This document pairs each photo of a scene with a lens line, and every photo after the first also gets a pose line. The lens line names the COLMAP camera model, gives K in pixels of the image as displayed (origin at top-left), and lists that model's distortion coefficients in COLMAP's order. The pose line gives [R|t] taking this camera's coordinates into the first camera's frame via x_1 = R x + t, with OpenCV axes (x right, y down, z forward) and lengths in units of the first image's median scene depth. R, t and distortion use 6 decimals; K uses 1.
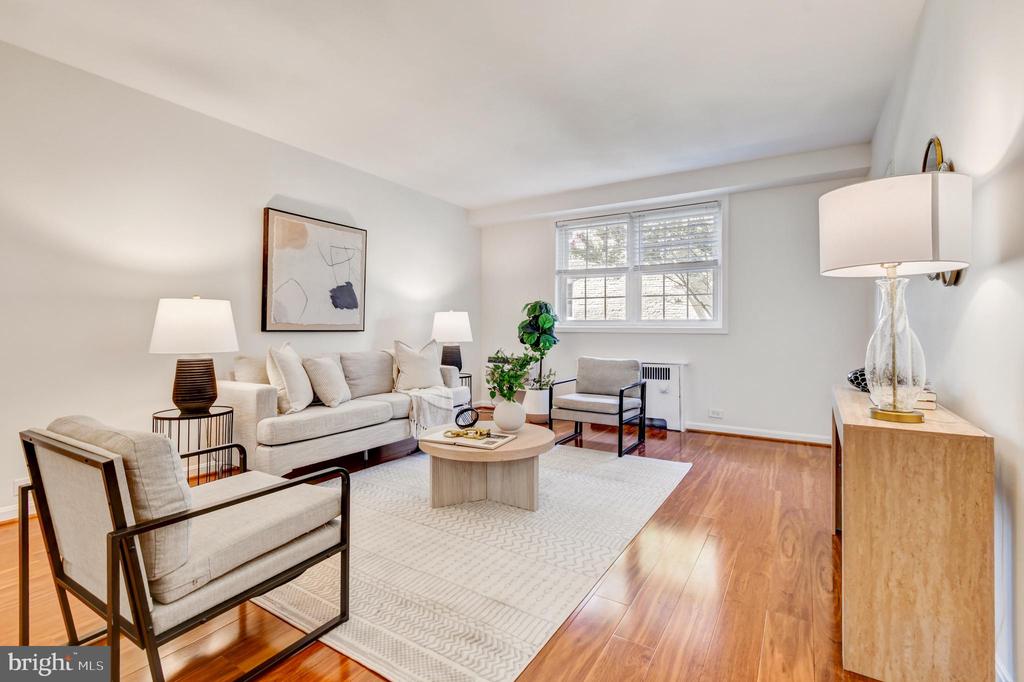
lens RADIAL K [[461.0, 0, 512.9], [0, 461.0, 329.8], [0, 0, 1]] dist [0.010772, -0.007306]
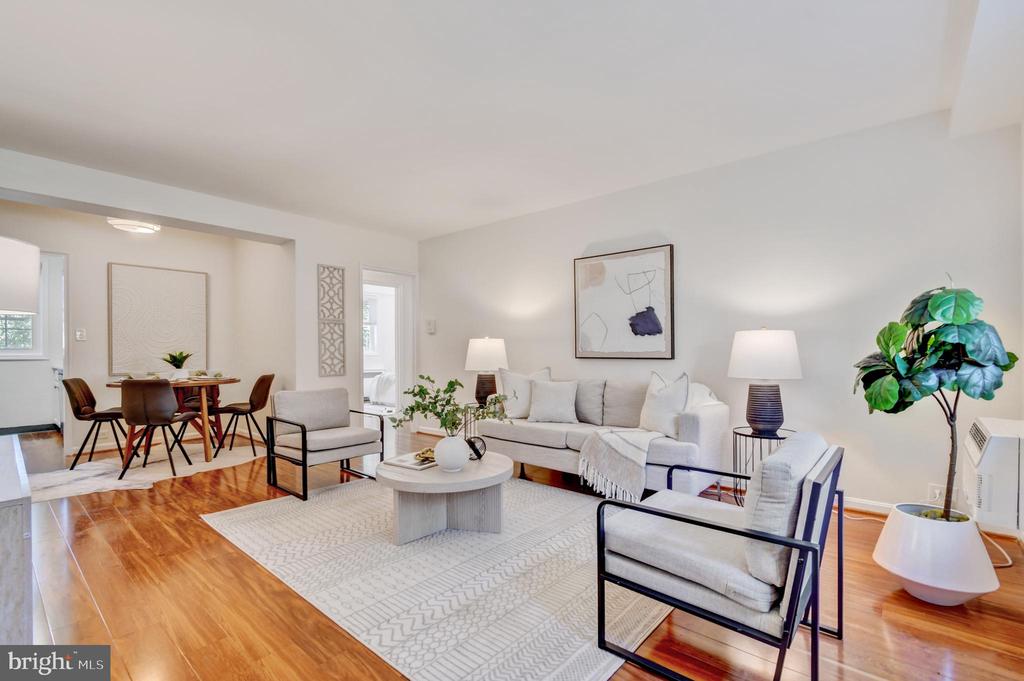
lens RADIAL K [[461.0, 0, 522.8], [0, 461.0, 353.9], [0, 0, 1]] dist [0.010772, -0.007306]
pose [[-0.140711, 0.000611, -0.990051, 0.614484], [0.000005, 1.000000, 0.000616, -0.007916], [0.990051, 0.000081, -0.140711, 0.882560]]
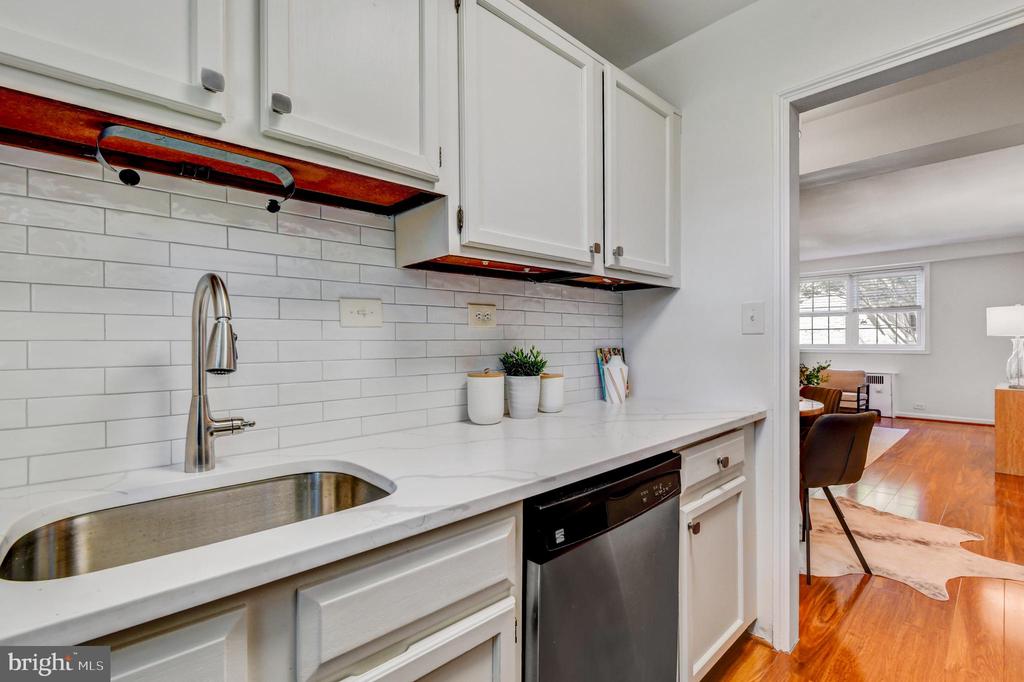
lens RADIAL K [[461.0, 0, 513.5], [0, 461.0, 349.7], [0, 0, 1]] dist [0.010772, -0.007306]
pose [[0.967010, -0.003560, -0.254713, -0.520729], [0.006111, 0.999939, 0.009222, -0.031863], [0.254665, -0.010474, 0.966973, -0.911078]]
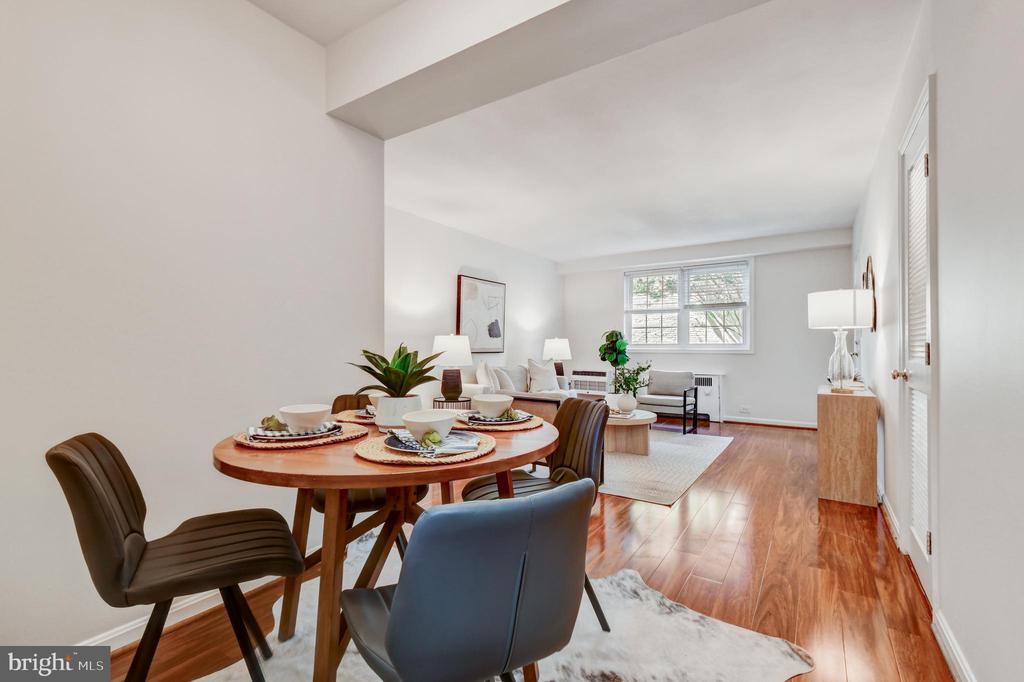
lens RADIAL K [[461.0, 0, 506.9], [0, 461.0, 347.6], [0, 0, 1]] dist [0.010772, -0.007306]
pose [[0.999611, -0.001900, -0.027832, -0.283112], [0.001877, 0.999998, -0.000850, -0.012085], [0.027833, 0.000797, 0.999612, -0.494447]]
